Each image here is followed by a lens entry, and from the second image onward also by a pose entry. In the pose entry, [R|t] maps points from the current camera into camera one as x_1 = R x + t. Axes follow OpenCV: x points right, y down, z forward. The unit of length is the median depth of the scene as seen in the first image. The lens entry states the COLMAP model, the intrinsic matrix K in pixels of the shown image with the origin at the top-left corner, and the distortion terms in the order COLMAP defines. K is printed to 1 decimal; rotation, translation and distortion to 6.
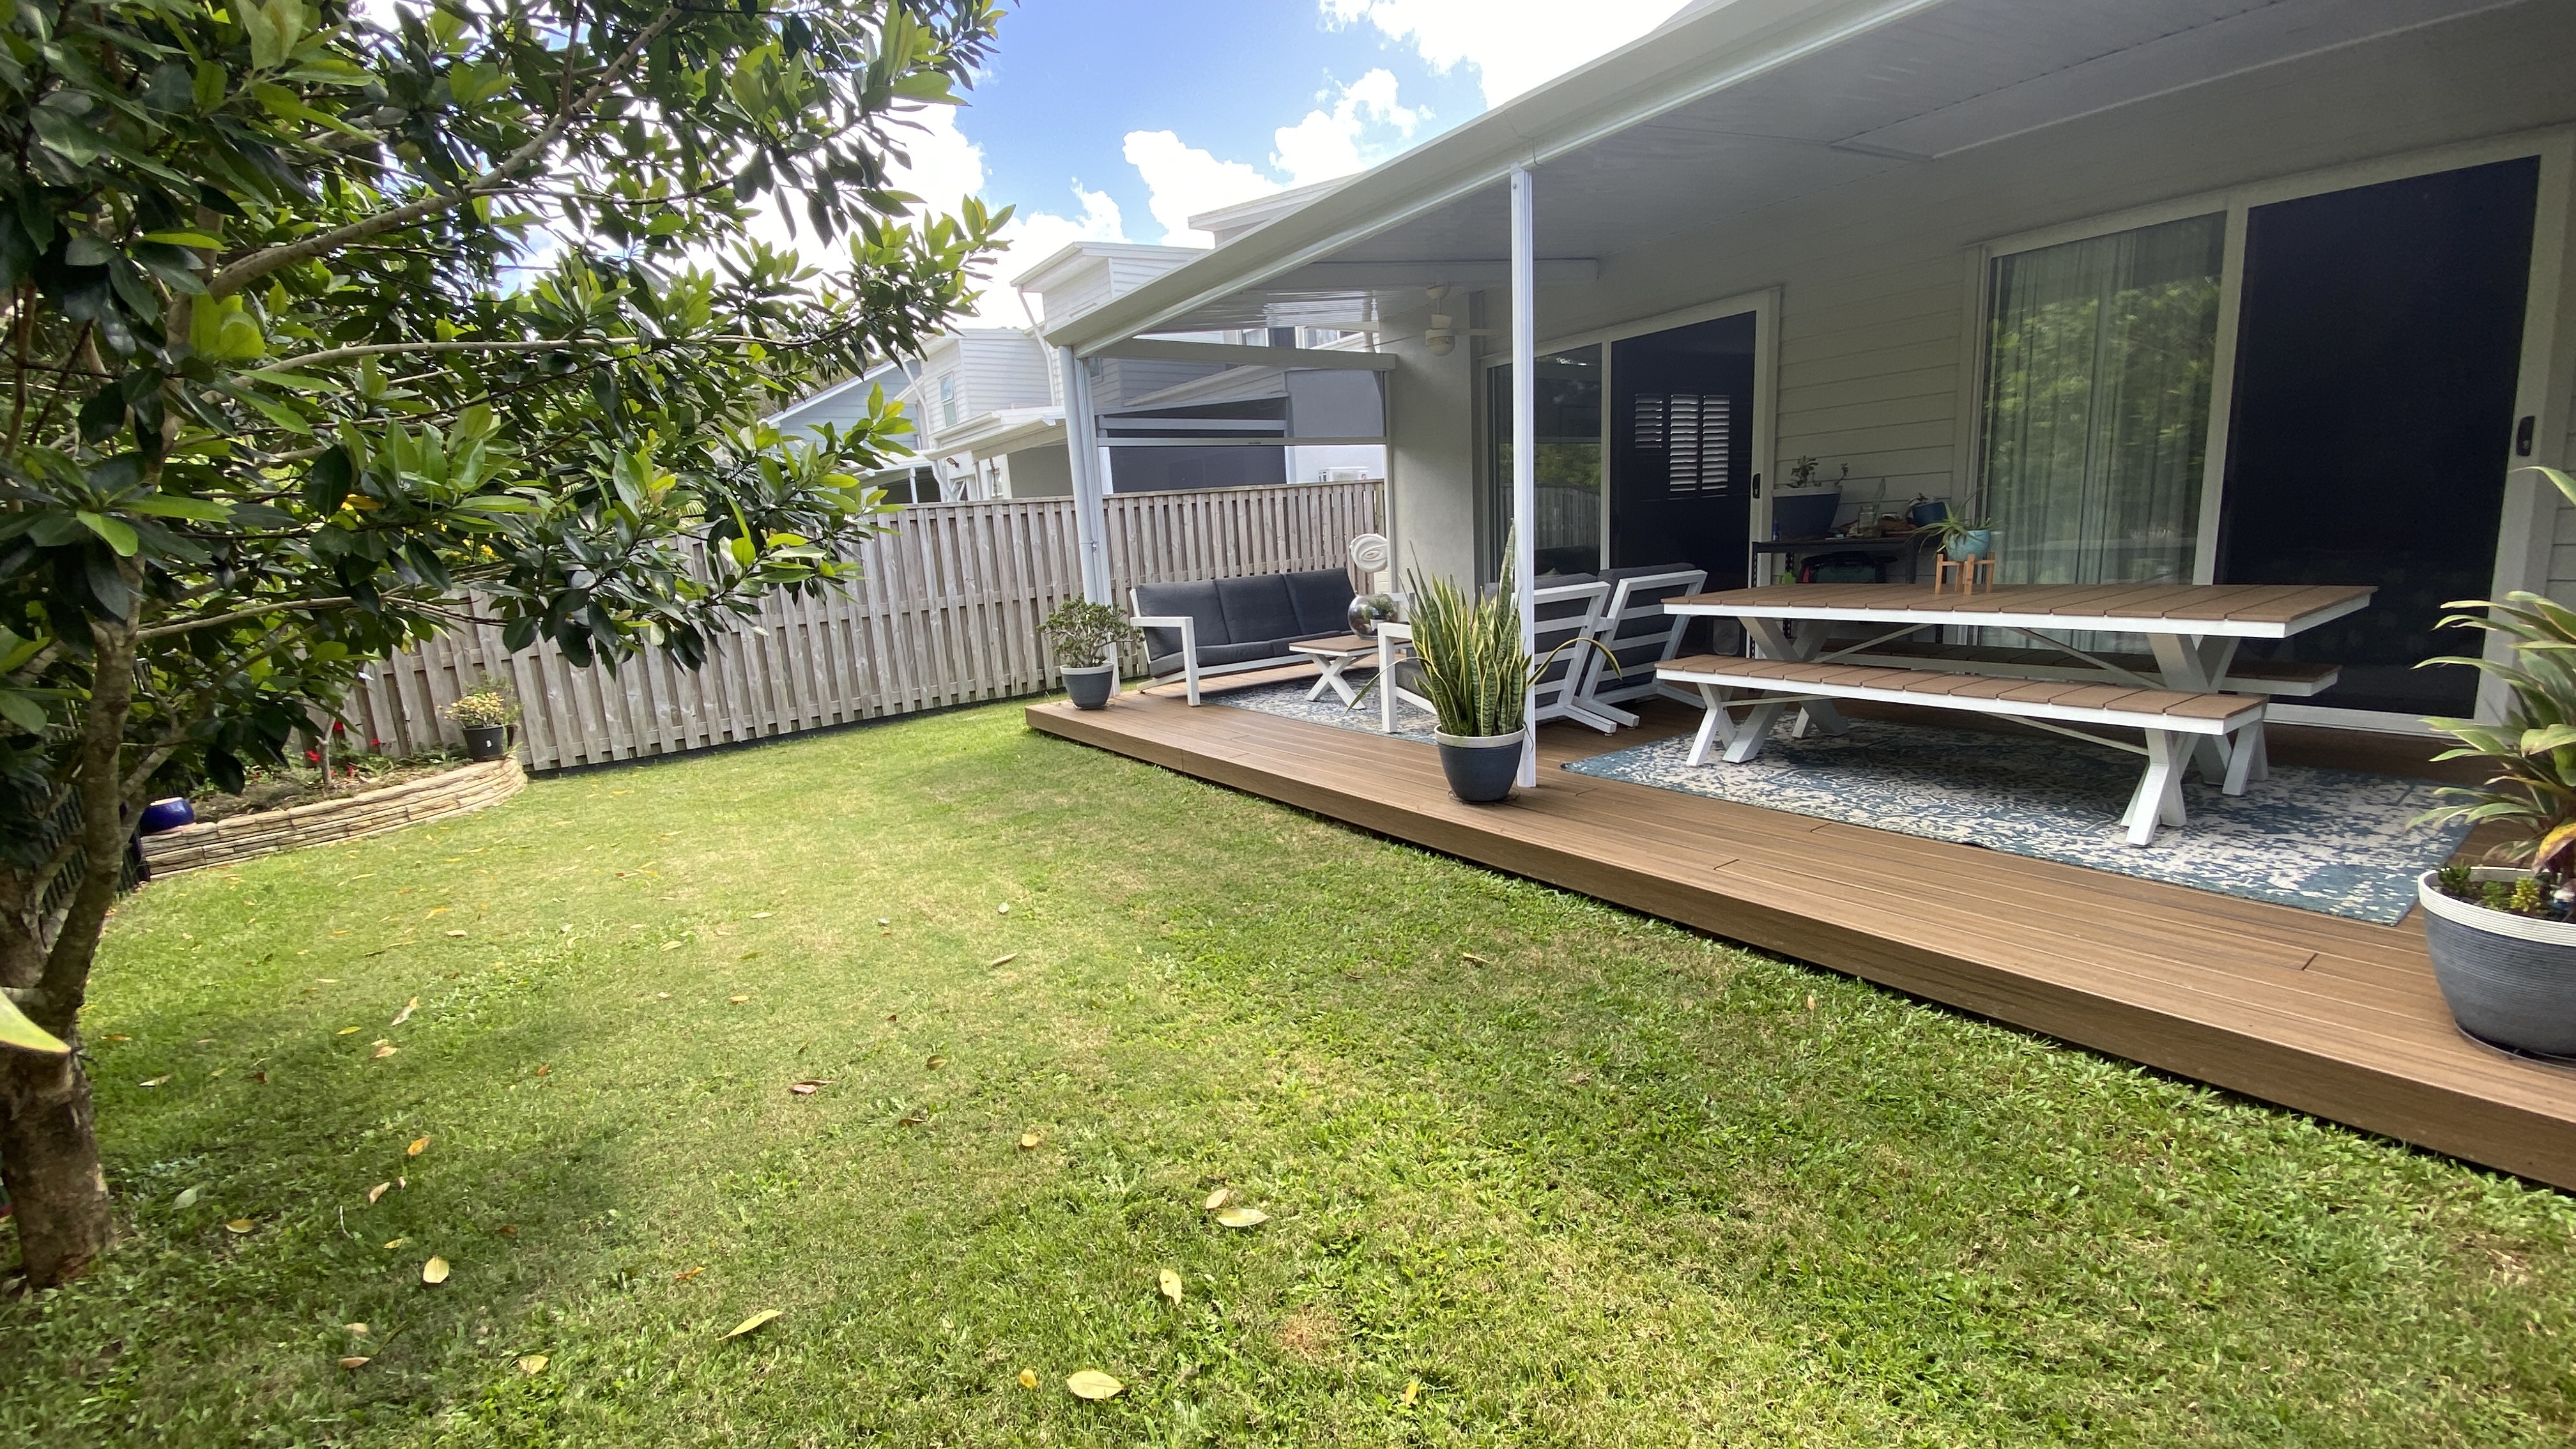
lens RADIAL K [[1029.8, 0, 1288.0], [0, 1029.8, 724.5], [0, 0, 1]] dist [0.002631, -0.008346]
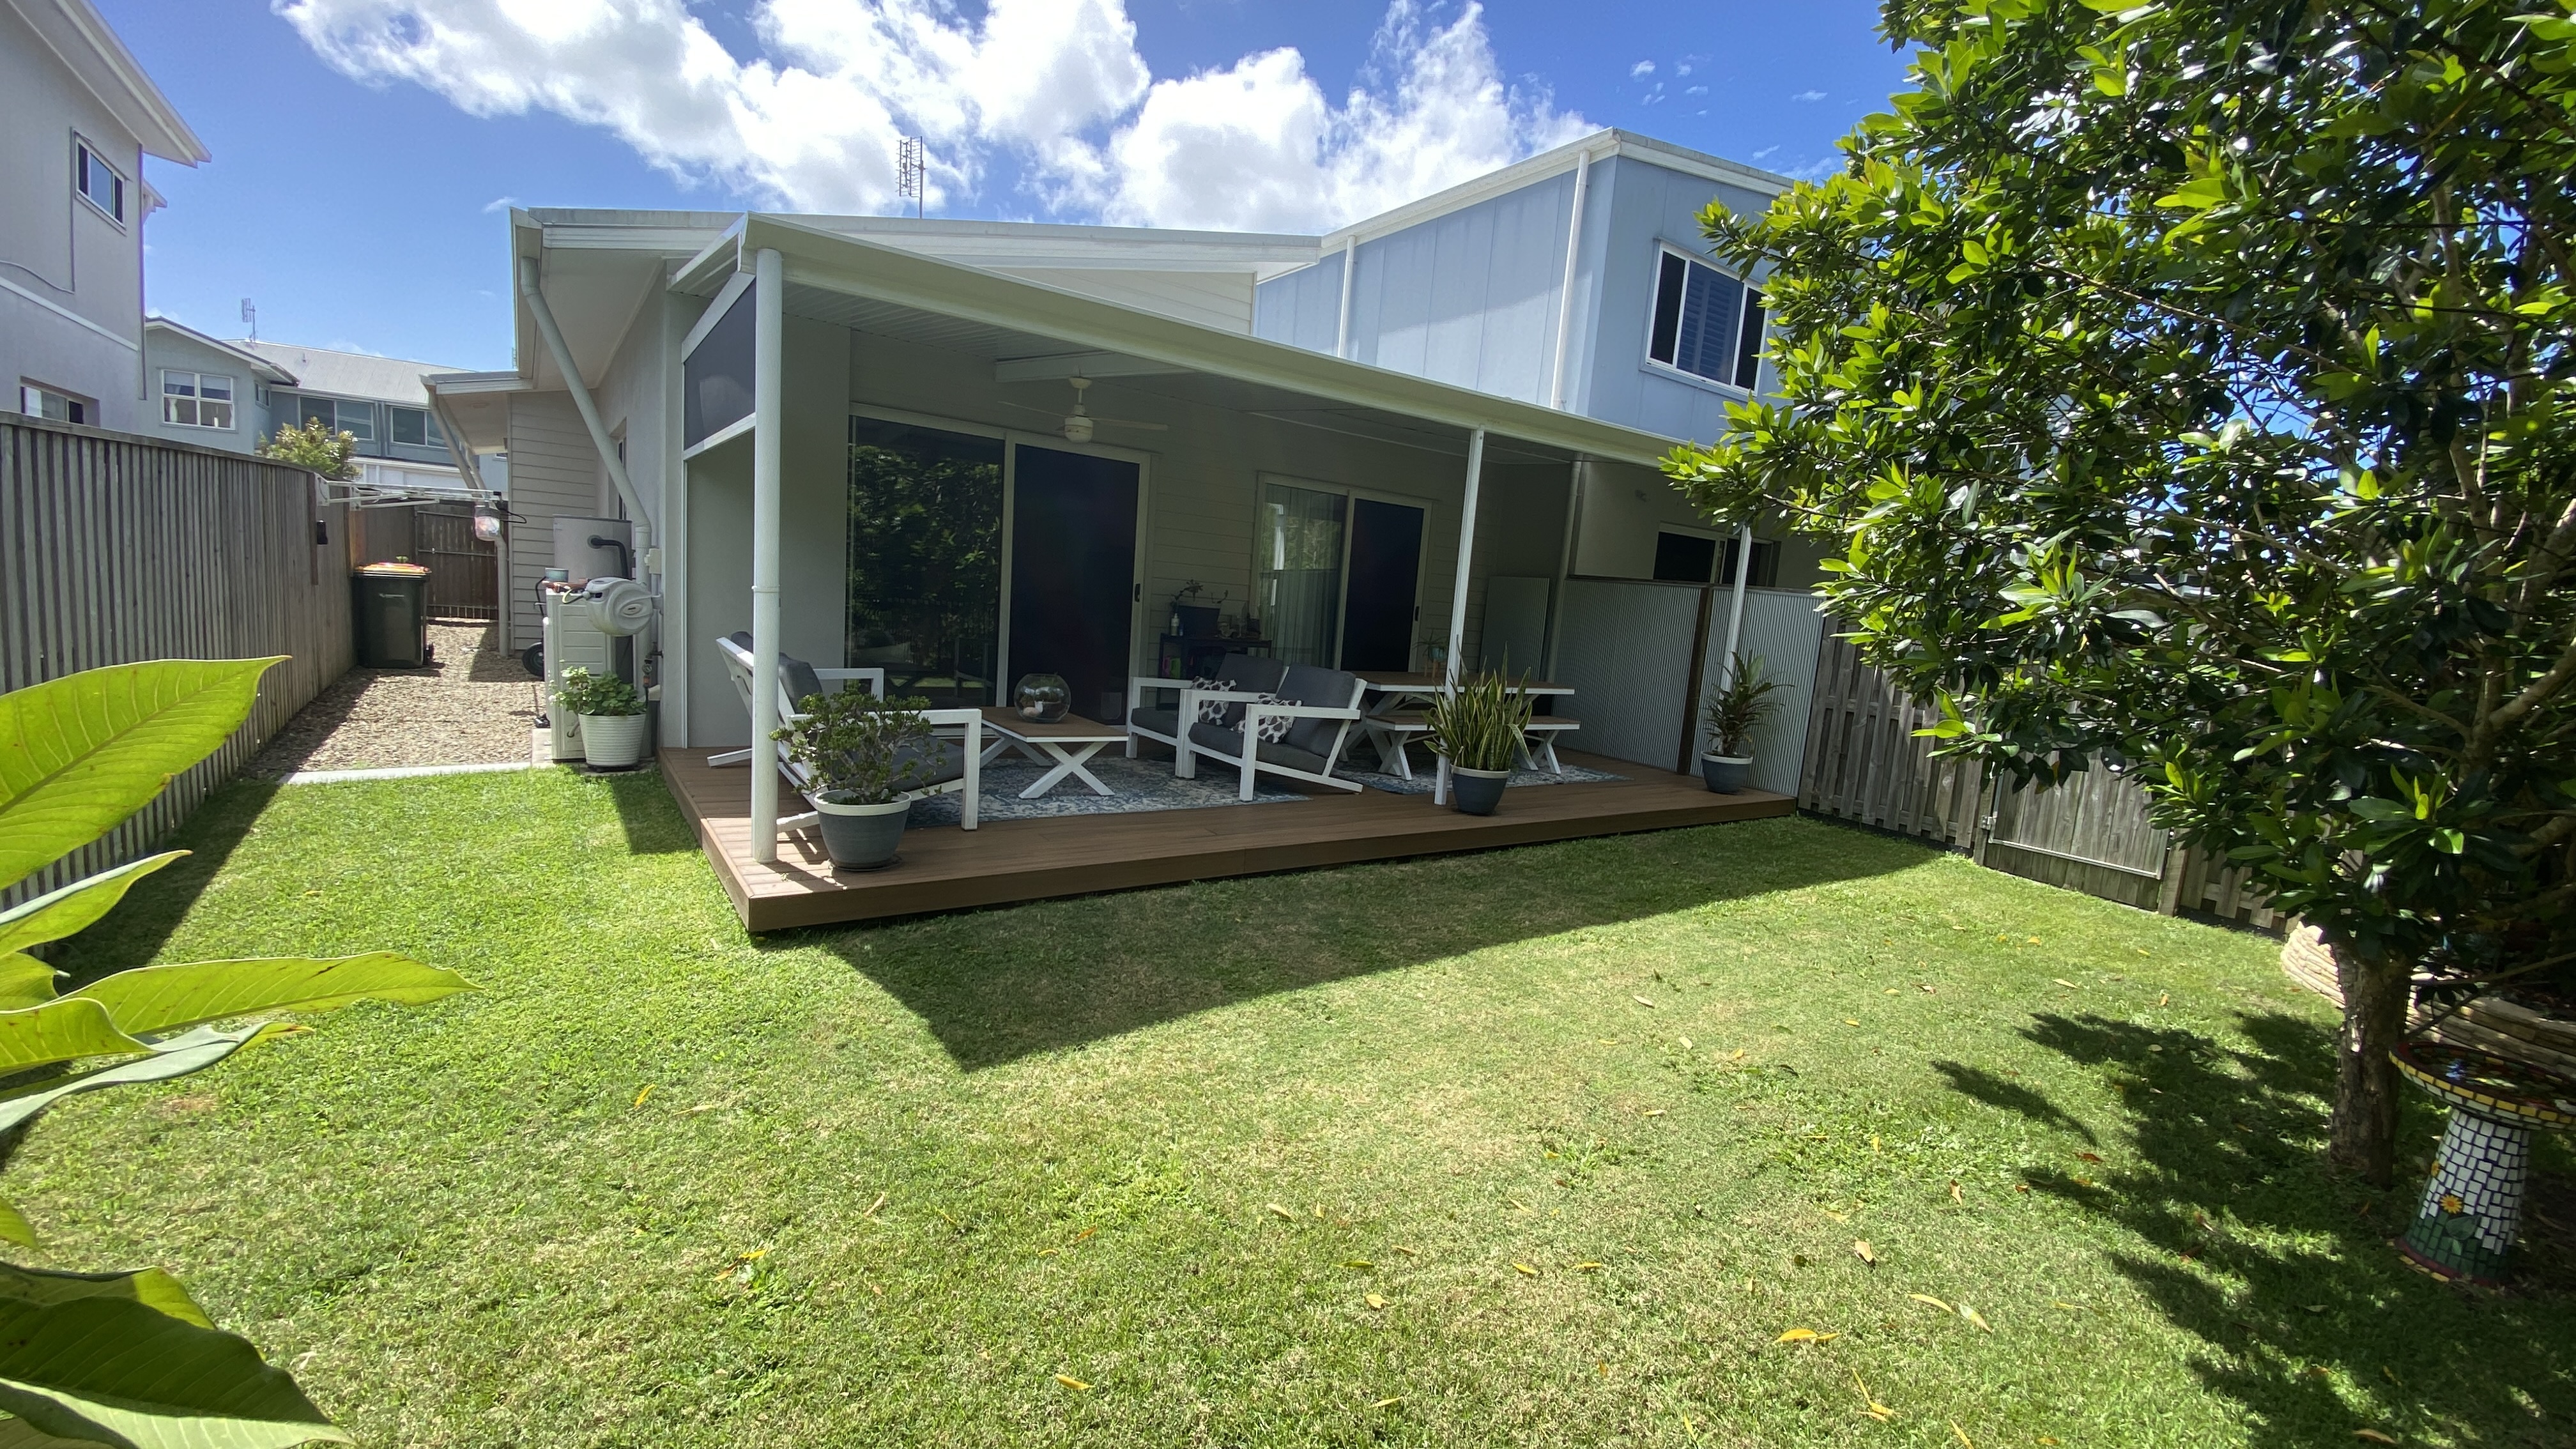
lens RADIAL K [[1029.8, 0, 1288.0], [0, 1029.8, 724.5], [0, 0, 1]] dist [0.002631, -0.008346]
pose [[-0.001250, -0.066092, 0.997813, -1.078444], [0.103259, 0.992471, 0.065868, -0.153207], [-0.994654, 0.103115, 0.005584, 0.985317]]
